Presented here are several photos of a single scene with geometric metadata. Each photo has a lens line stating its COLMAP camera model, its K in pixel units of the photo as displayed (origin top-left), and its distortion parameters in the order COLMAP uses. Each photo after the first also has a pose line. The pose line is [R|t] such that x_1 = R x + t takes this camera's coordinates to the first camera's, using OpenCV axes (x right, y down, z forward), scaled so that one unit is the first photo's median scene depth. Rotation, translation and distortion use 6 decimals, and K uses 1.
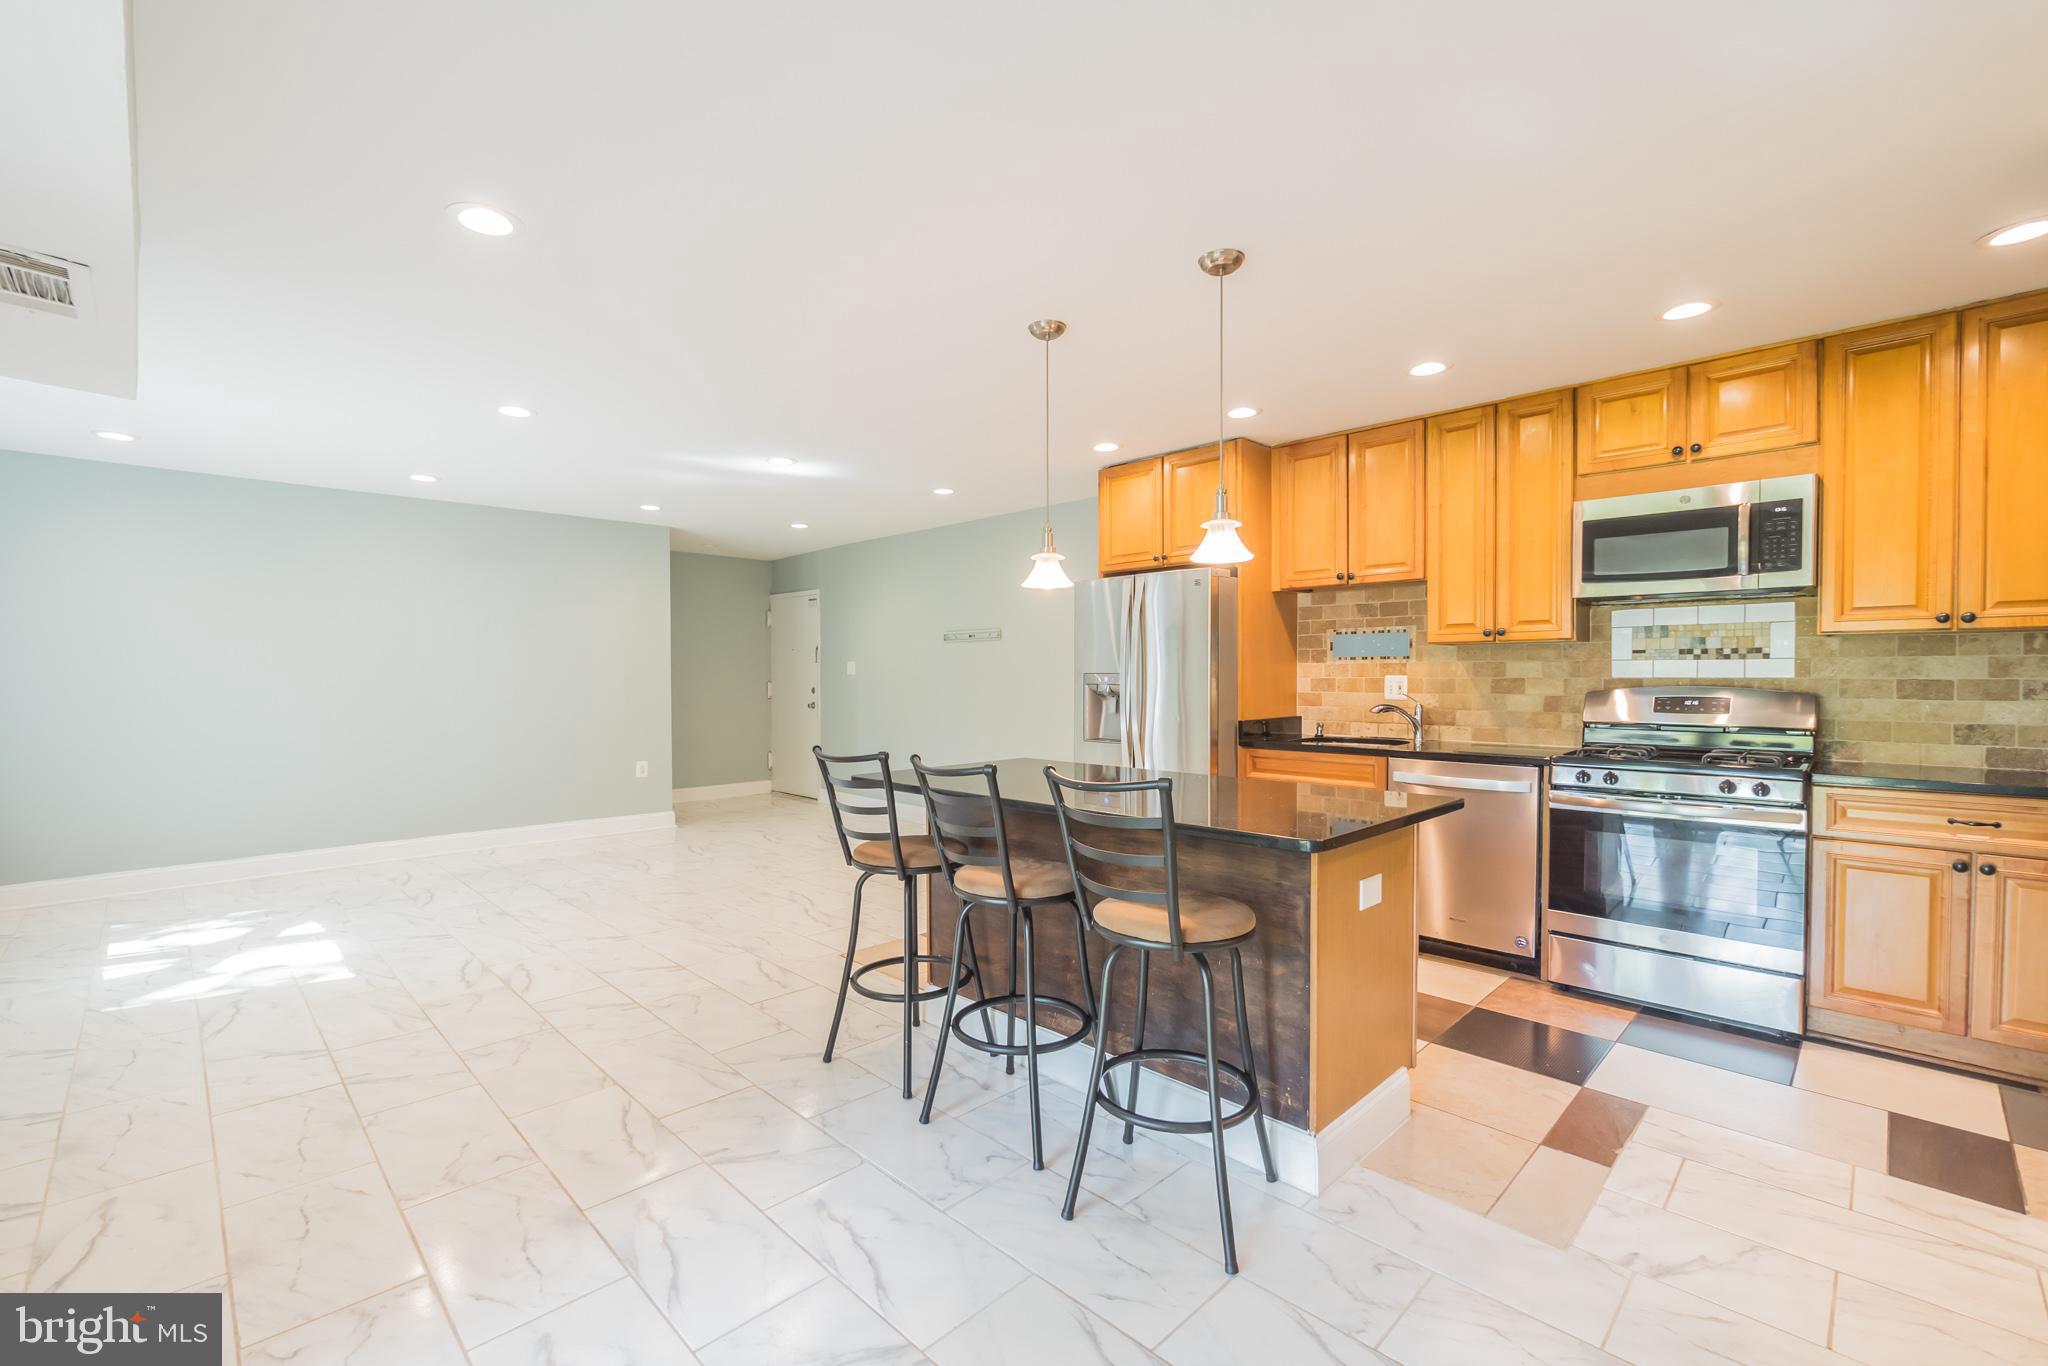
lens RADIAL K [[899.8, 0, 1024.0], [0, 899.8, 683.0], [0, 0, 1]] dist [-0.003561, -0.000205]
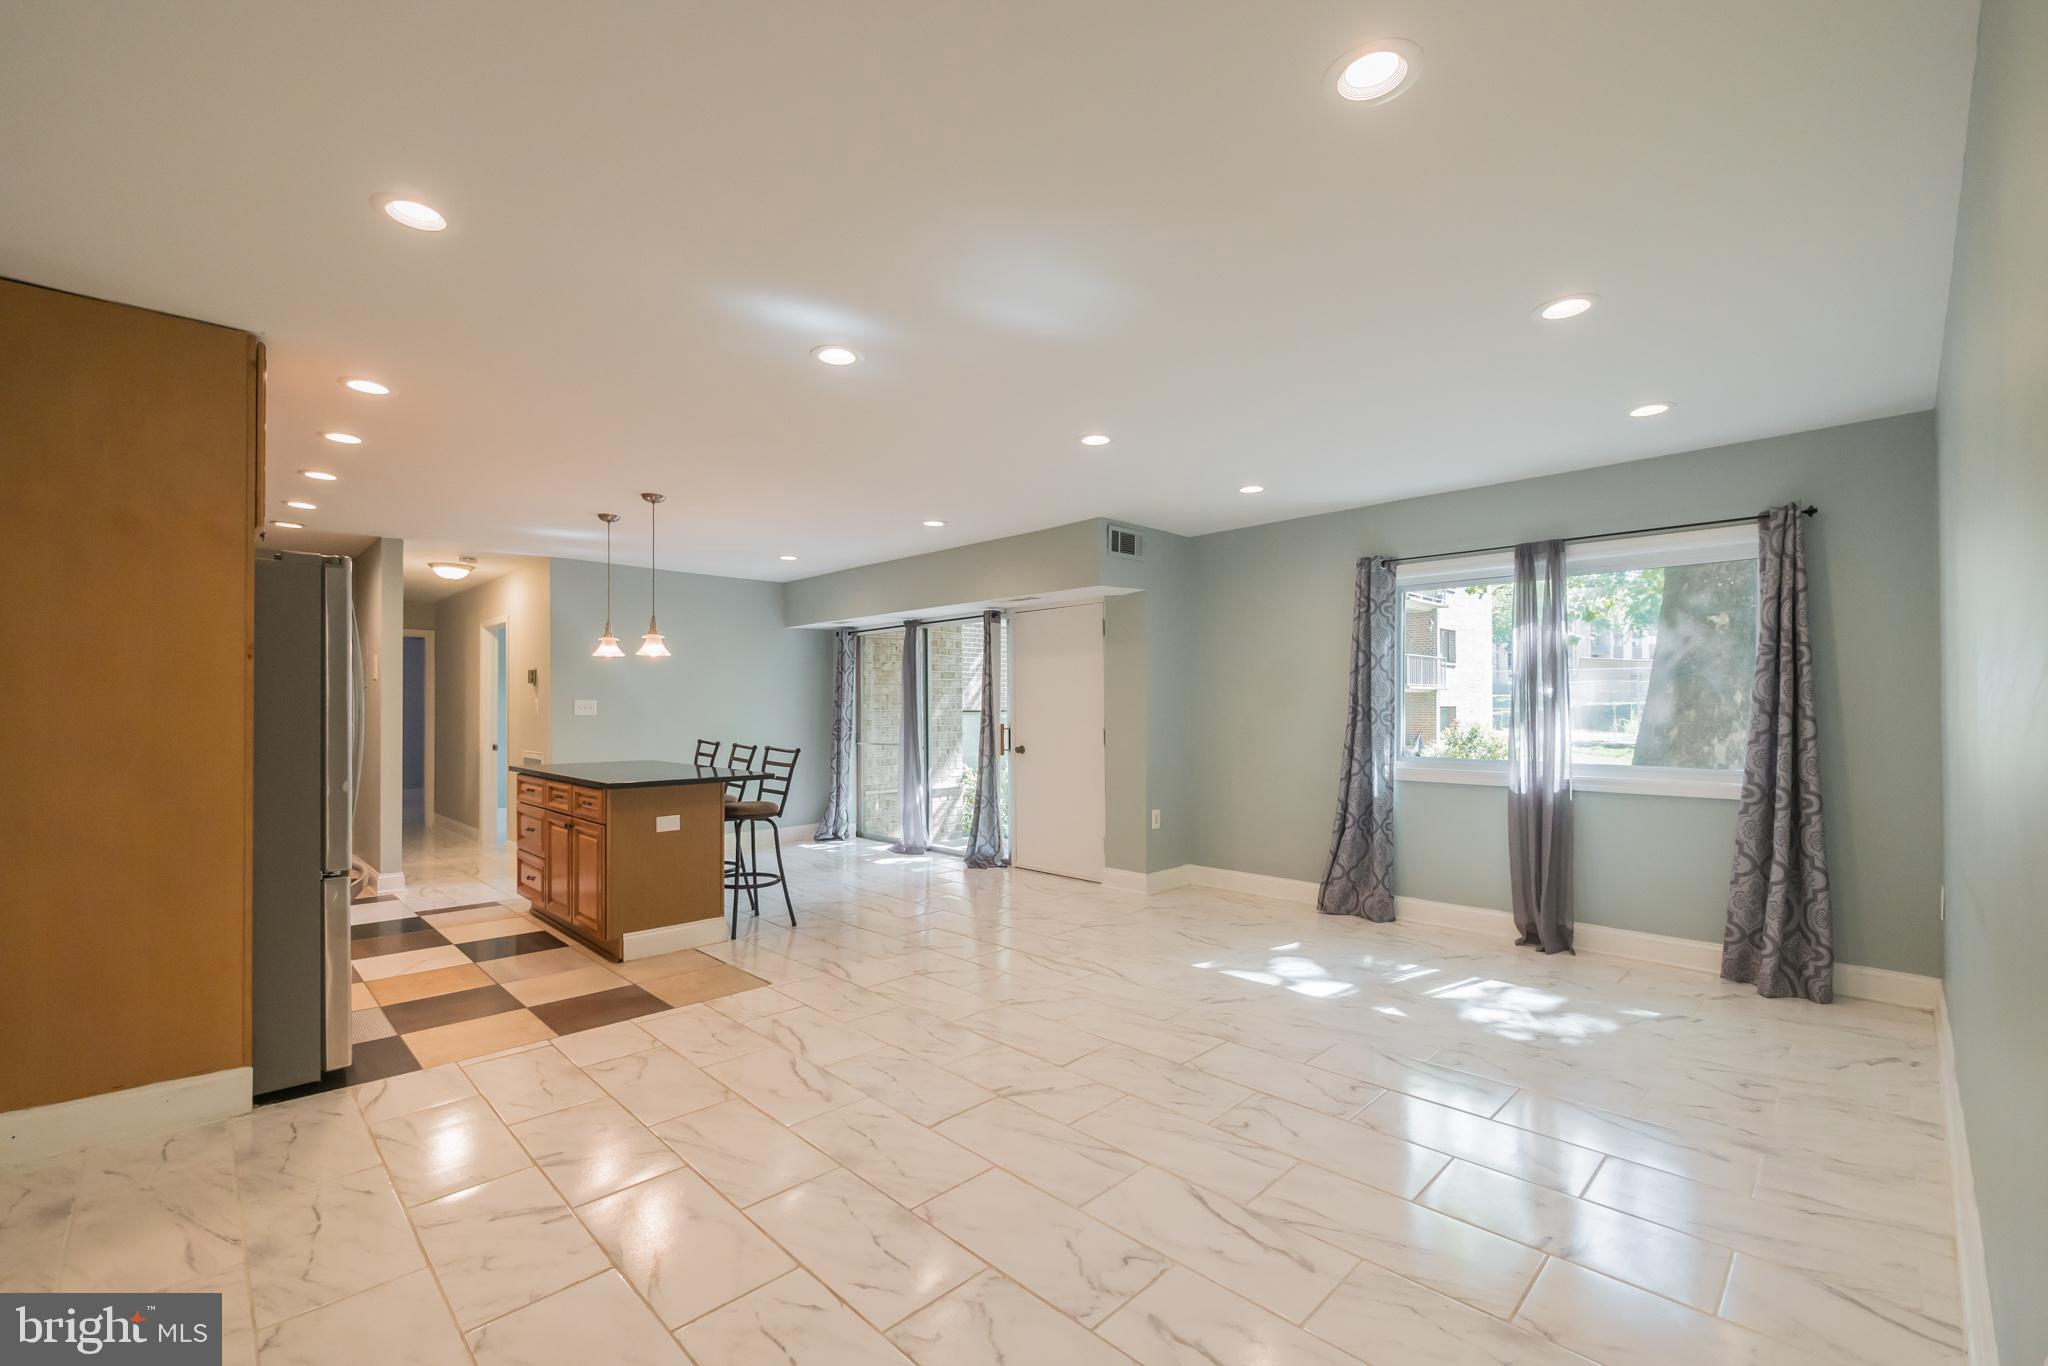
lens RADIAL K [[866.8, 0, 1023.3], [0, 866.8, 692.4], [0, 0, 1]] dist [-0.001419, 0.000258]
pose [[-0.999991, 0.004299, -0.000041, -0.497956], [0.004300, 0.999957, -0.008210, -0.020183], [0.000006, -0.008210, -0.999966, 2.016335]]
